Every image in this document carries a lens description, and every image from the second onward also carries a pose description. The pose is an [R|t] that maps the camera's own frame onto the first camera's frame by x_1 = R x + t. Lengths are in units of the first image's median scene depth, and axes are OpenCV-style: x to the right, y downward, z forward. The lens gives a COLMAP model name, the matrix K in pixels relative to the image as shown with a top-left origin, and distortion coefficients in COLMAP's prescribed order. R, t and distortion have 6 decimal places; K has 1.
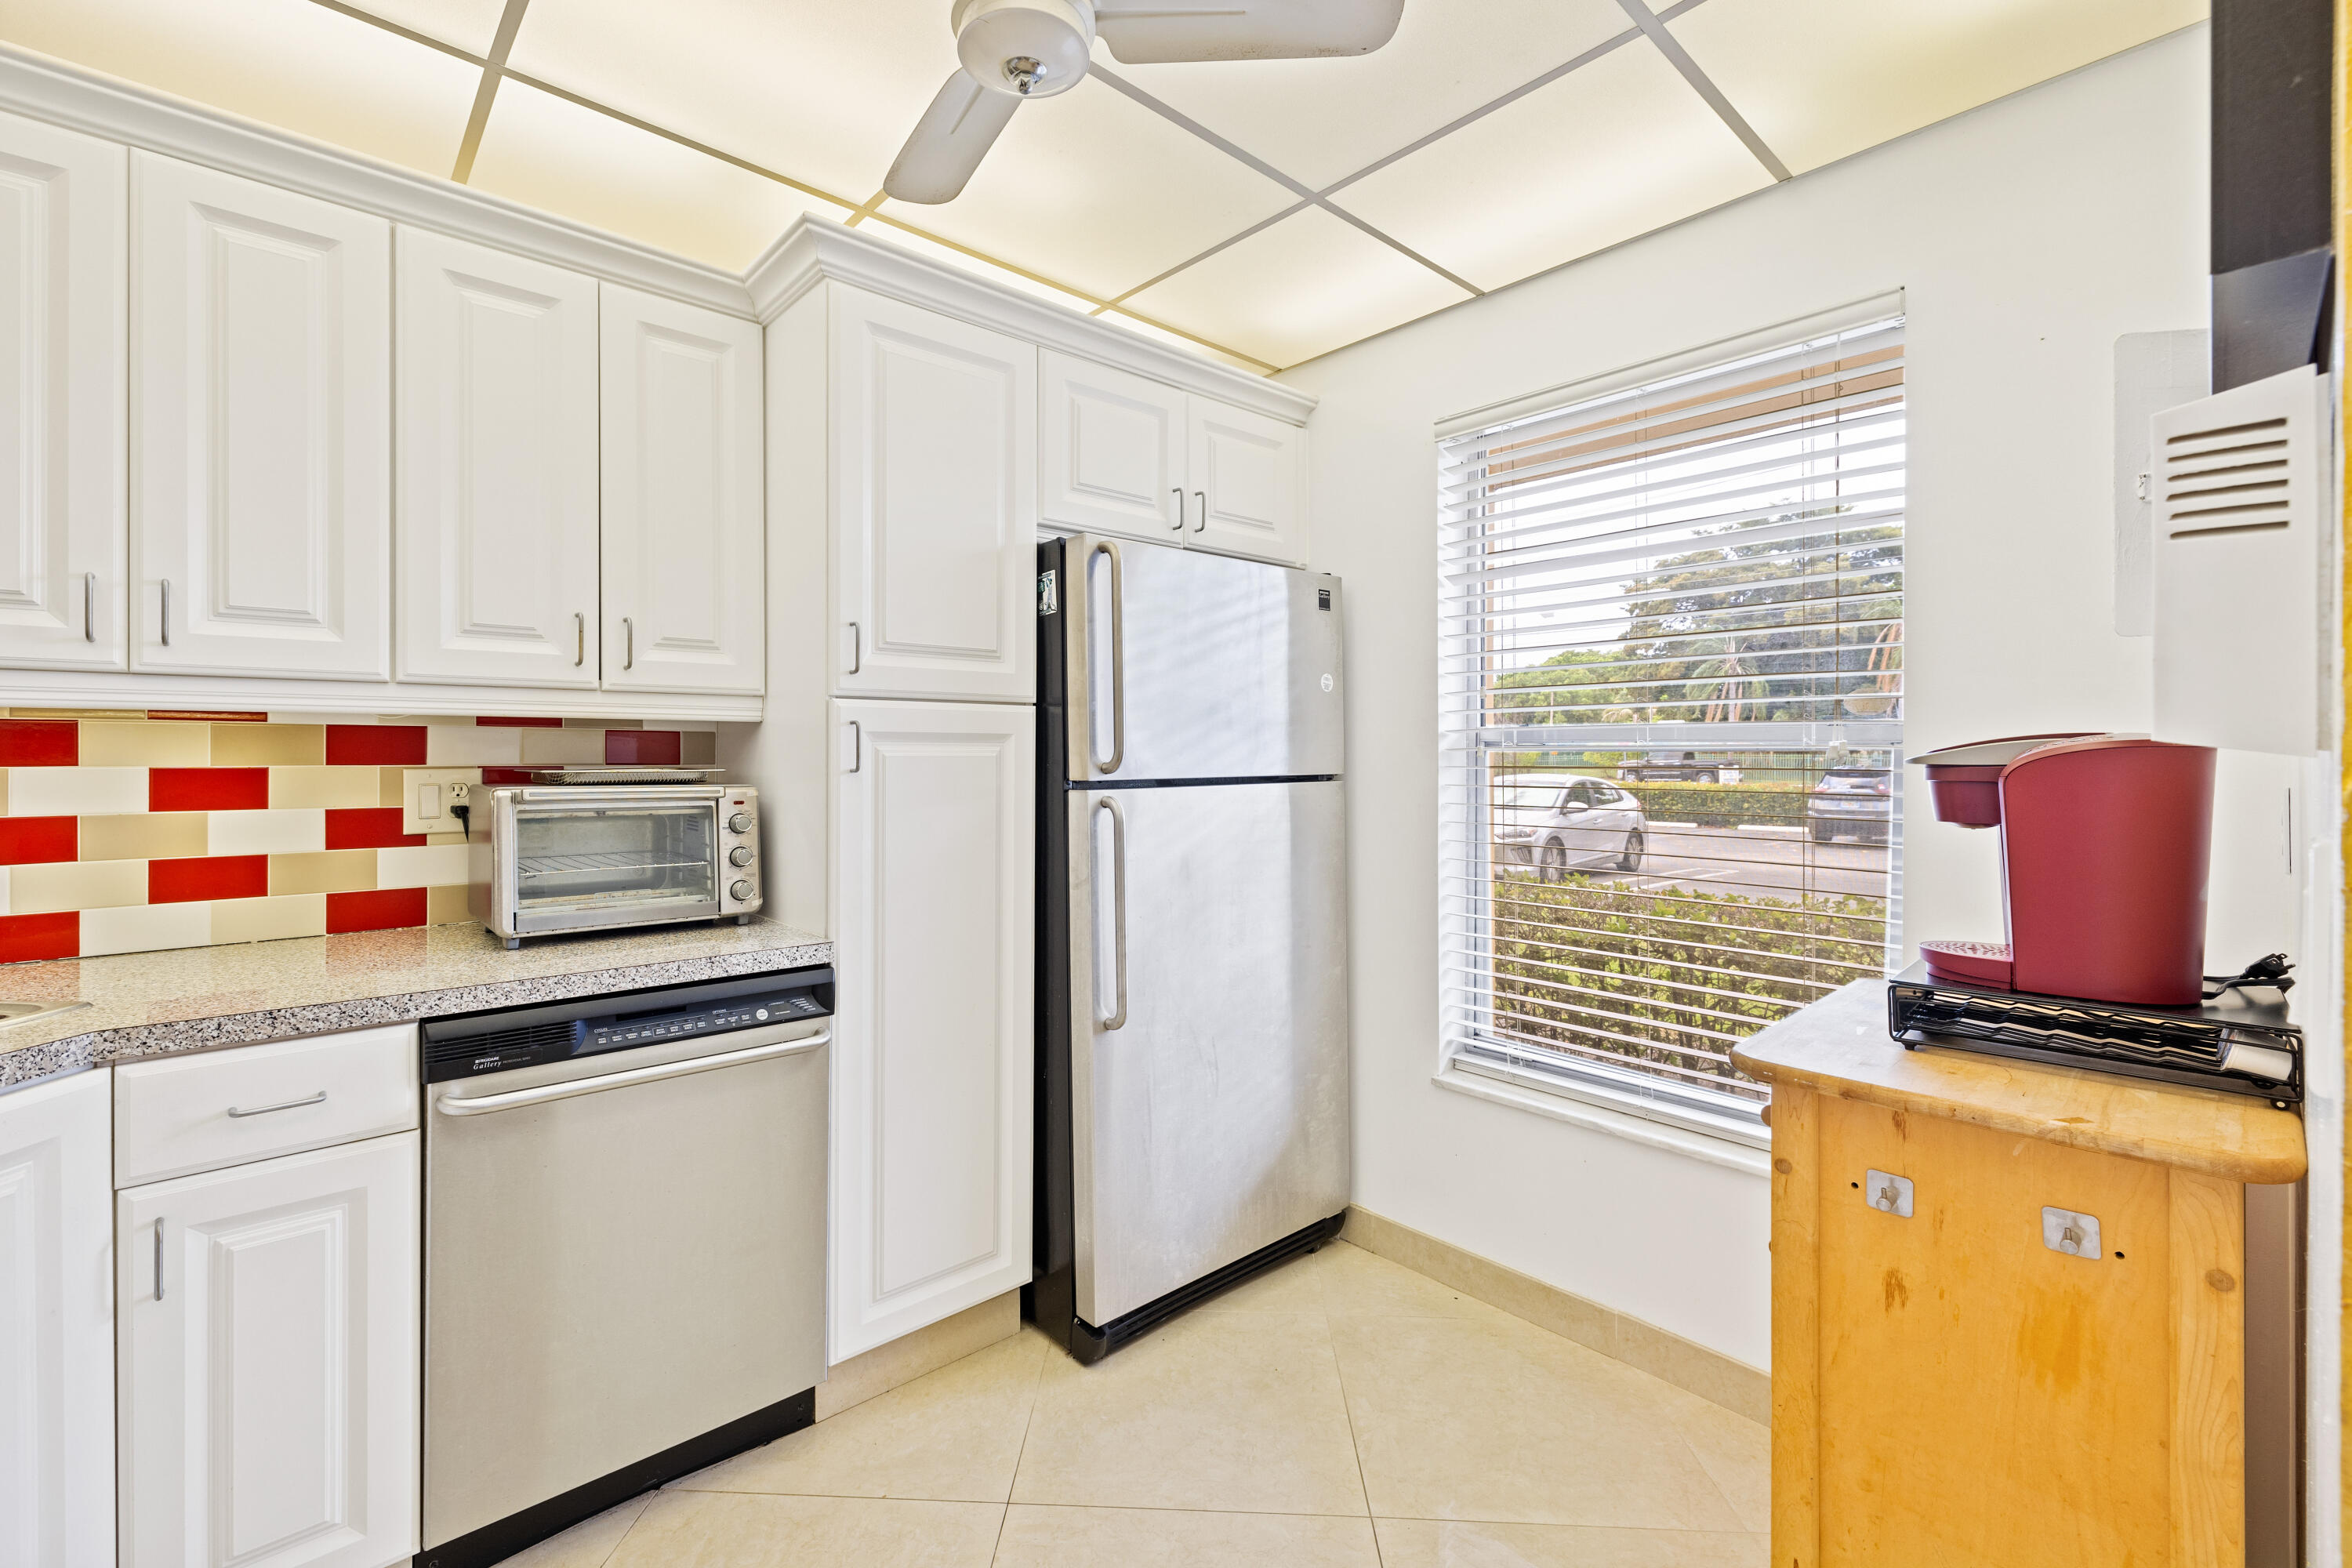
lens RADIAL K [[998.5, 0, 1166.3], [0, 998.5, 765.9], [0, 0, 1]] dist [0.001351, -0.000243]
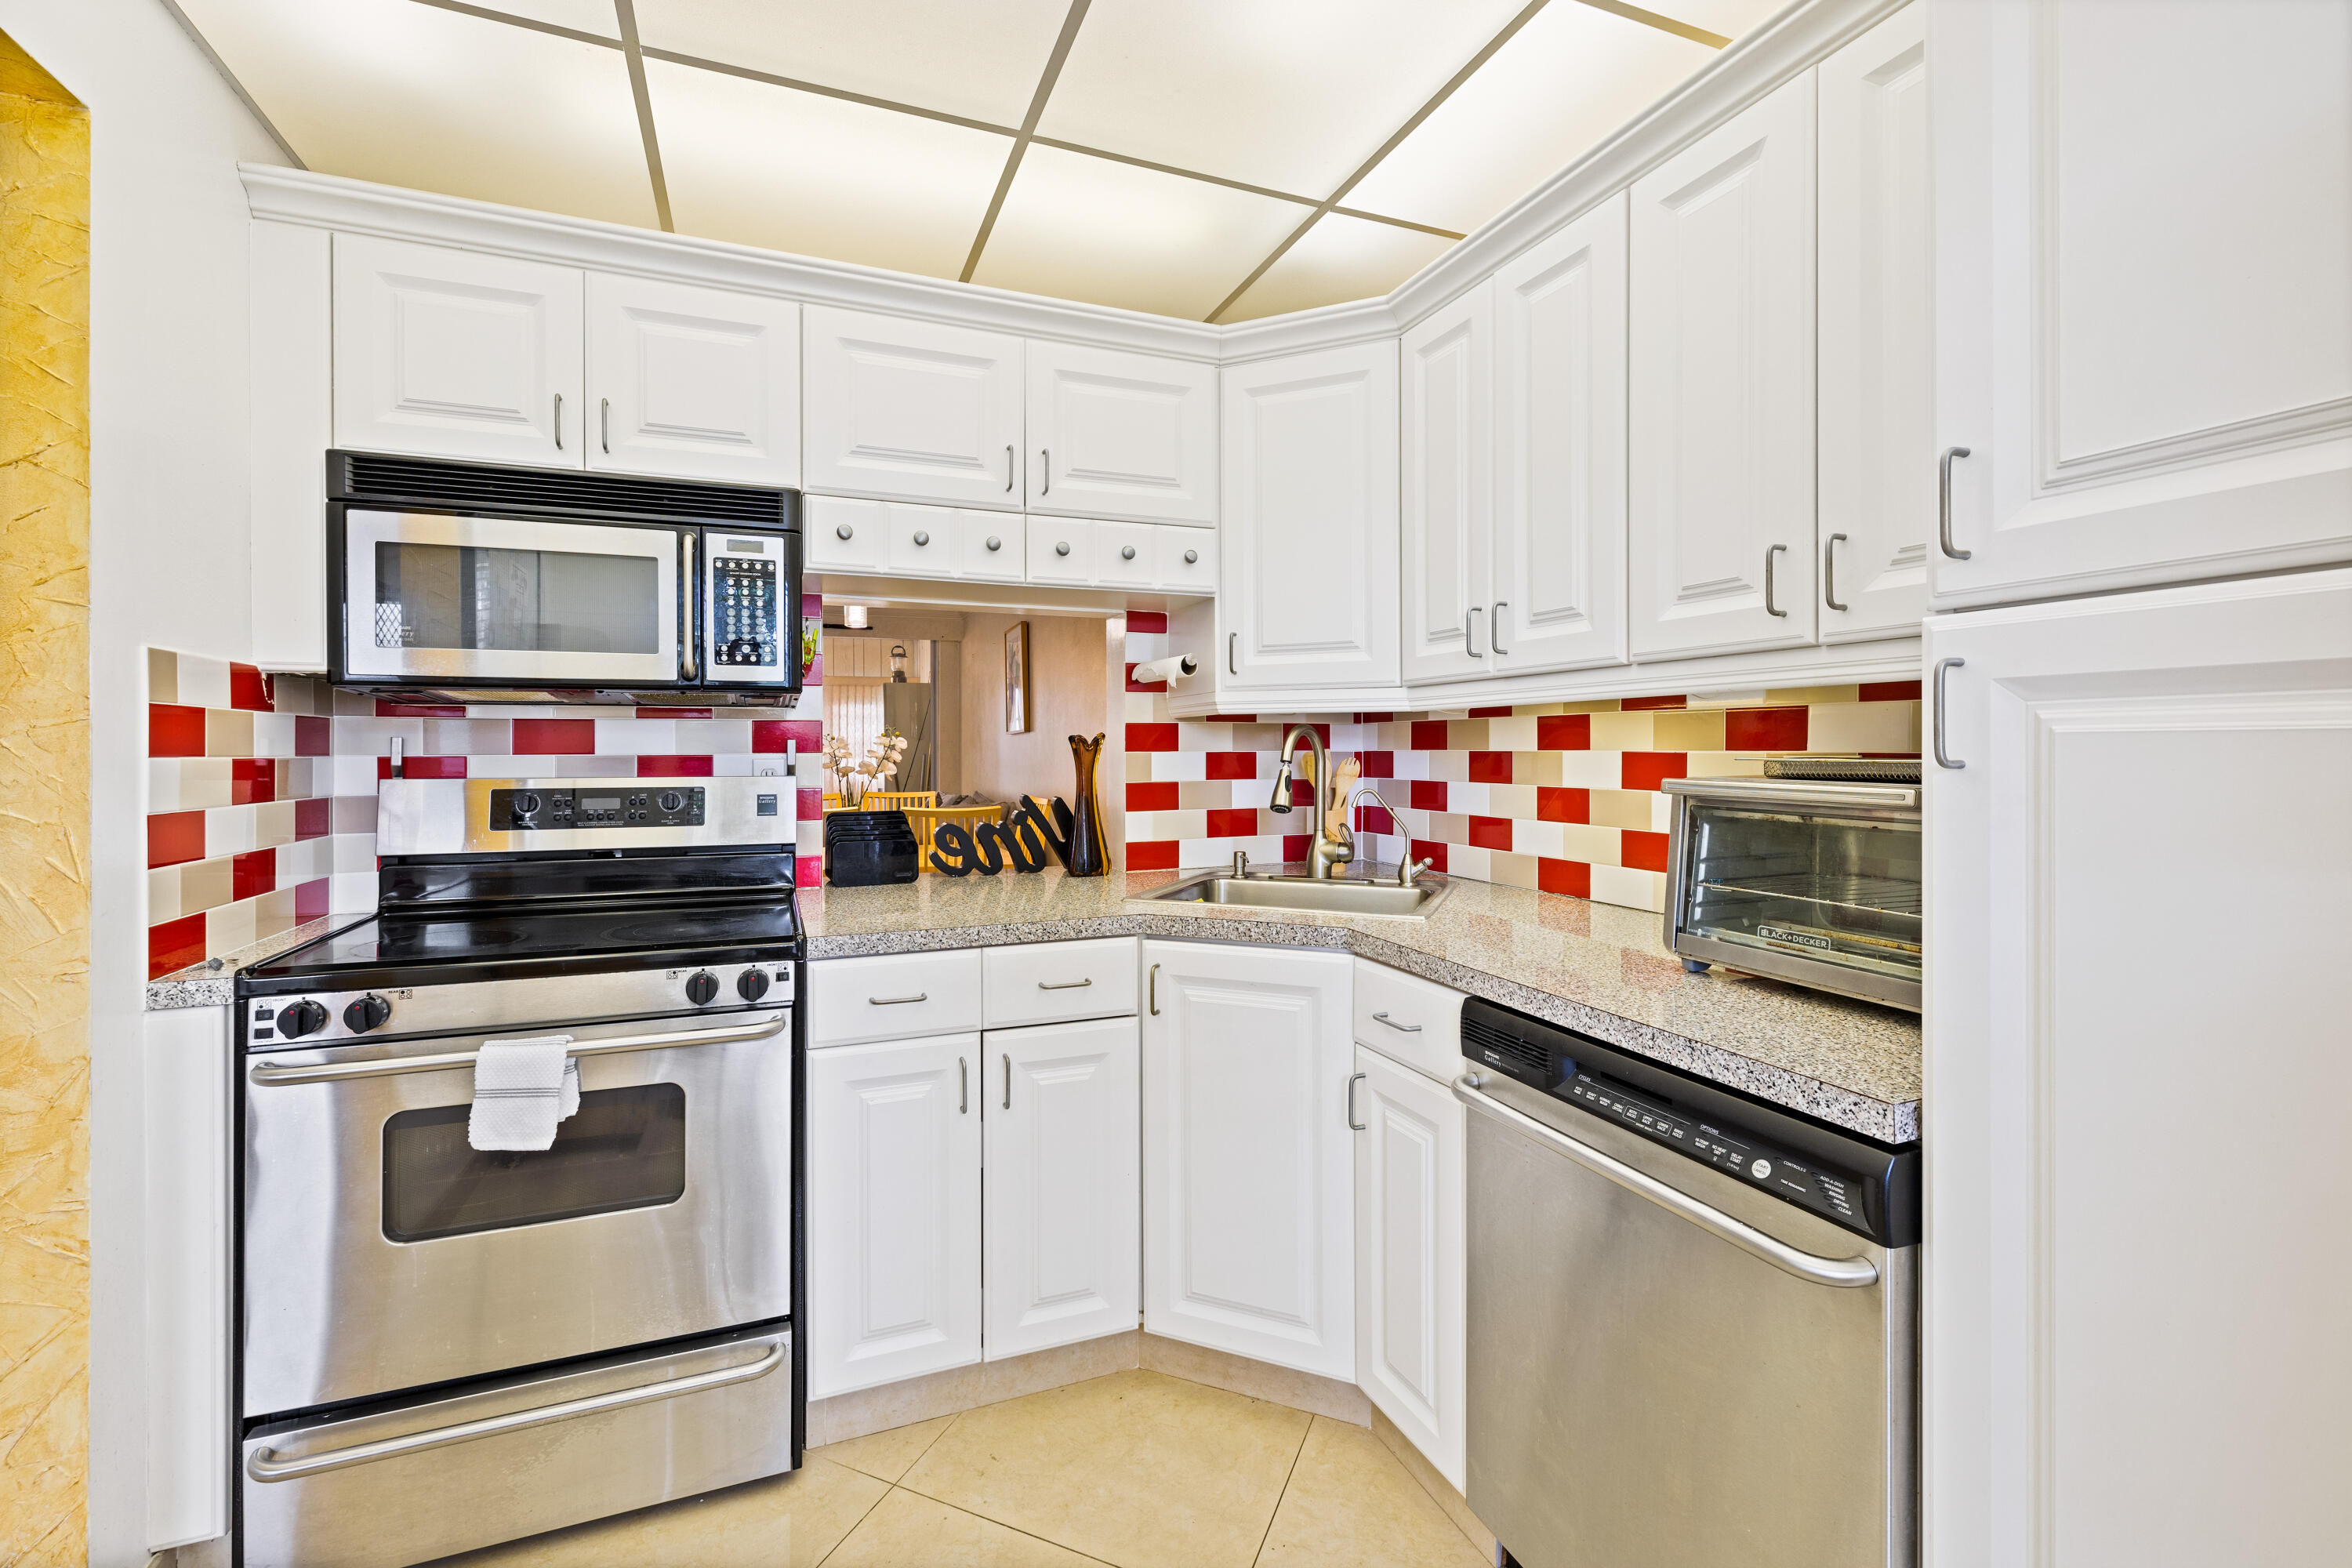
lens RADIAL K [[998.5, 0, 1147.1], [0, 998.5, 752.2], [0, 0, 1]] dist [0.001351, -0.000243]
pose [[-0.395246, 0.000863, -0.918575, 0.337539], [0.000794, 1.000000, 0.000598, 0.001261], [0.918575, -0.000493, -0.395247, 1.073516]]
